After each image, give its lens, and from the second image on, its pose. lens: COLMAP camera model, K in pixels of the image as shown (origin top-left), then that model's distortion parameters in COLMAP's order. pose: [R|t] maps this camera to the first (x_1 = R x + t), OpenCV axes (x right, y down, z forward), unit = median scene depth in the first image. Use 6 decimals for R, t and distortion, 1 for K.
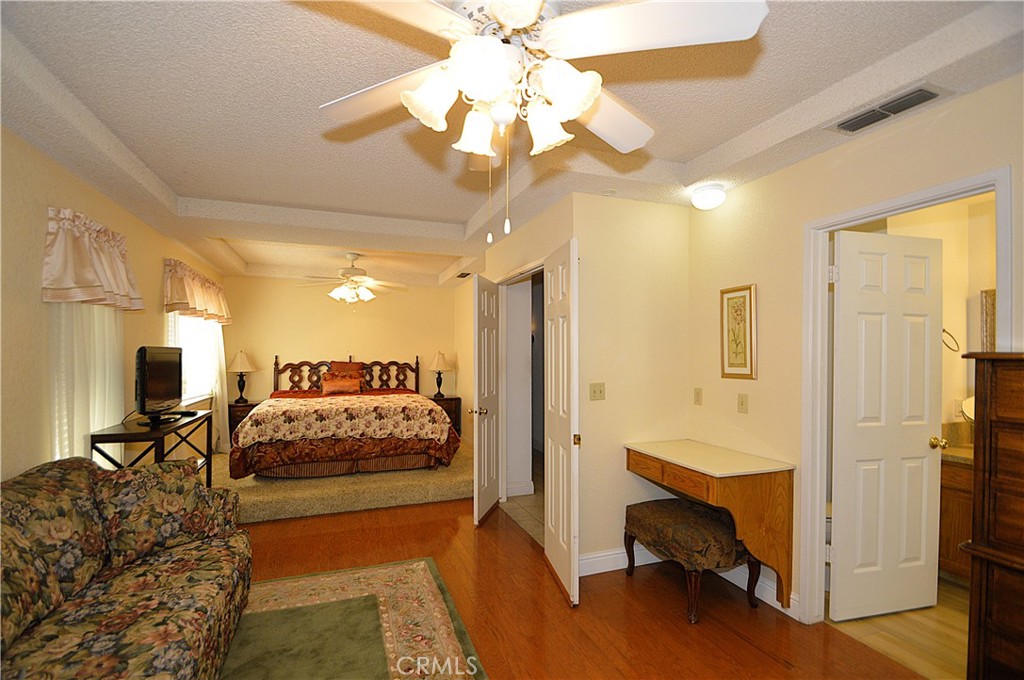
lens RADIAL K [[448.8, 0, 492.2], [0, 448.8, 349.6], [0, 0, 1]] dist [0.004353, -0.009564]
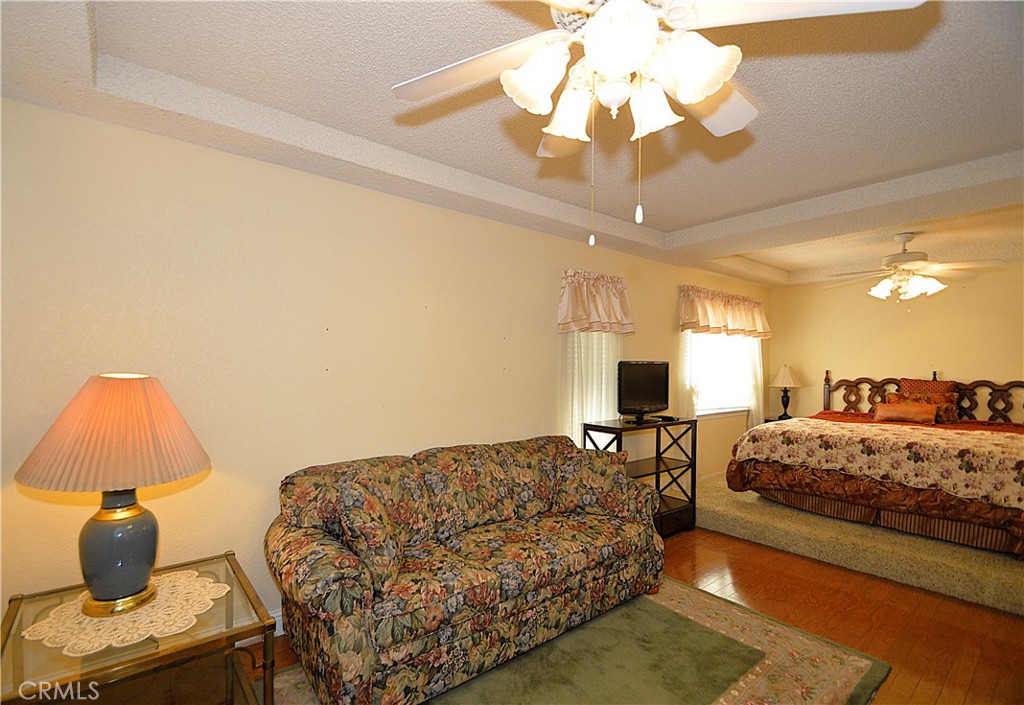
lens RADIAL K [[469.4, 0, 502.6], [0, 469.4, 360.8], [0, 0, 1]] dist [0.002491, -0.005138]
pose [[0.337546, -0.010407, -0.941251, 0.229046], [0.002640, 0.999945, -0.010109, 0.003060], [0.941305, 0.000928, 0.337555, 0.135686]]
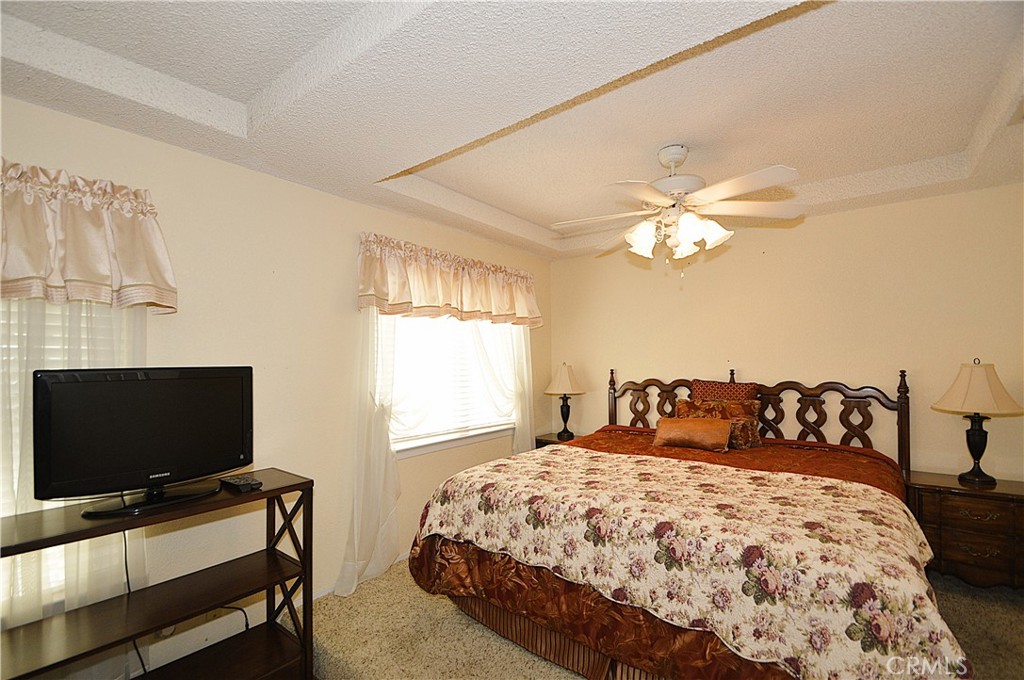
lens RADIAL K [[448.8, 0, 487.5], [0, 448.8, 352.1], [0, 0, 1]] dist [0.004353, -0.009564]
pose [[0.516195, -0.029948, -0.855947, -0.024433], [0.022018, 0.999522, -0.021693, -0.001960], [0.856188, -0.007648, 0.516608, 0.709356]]
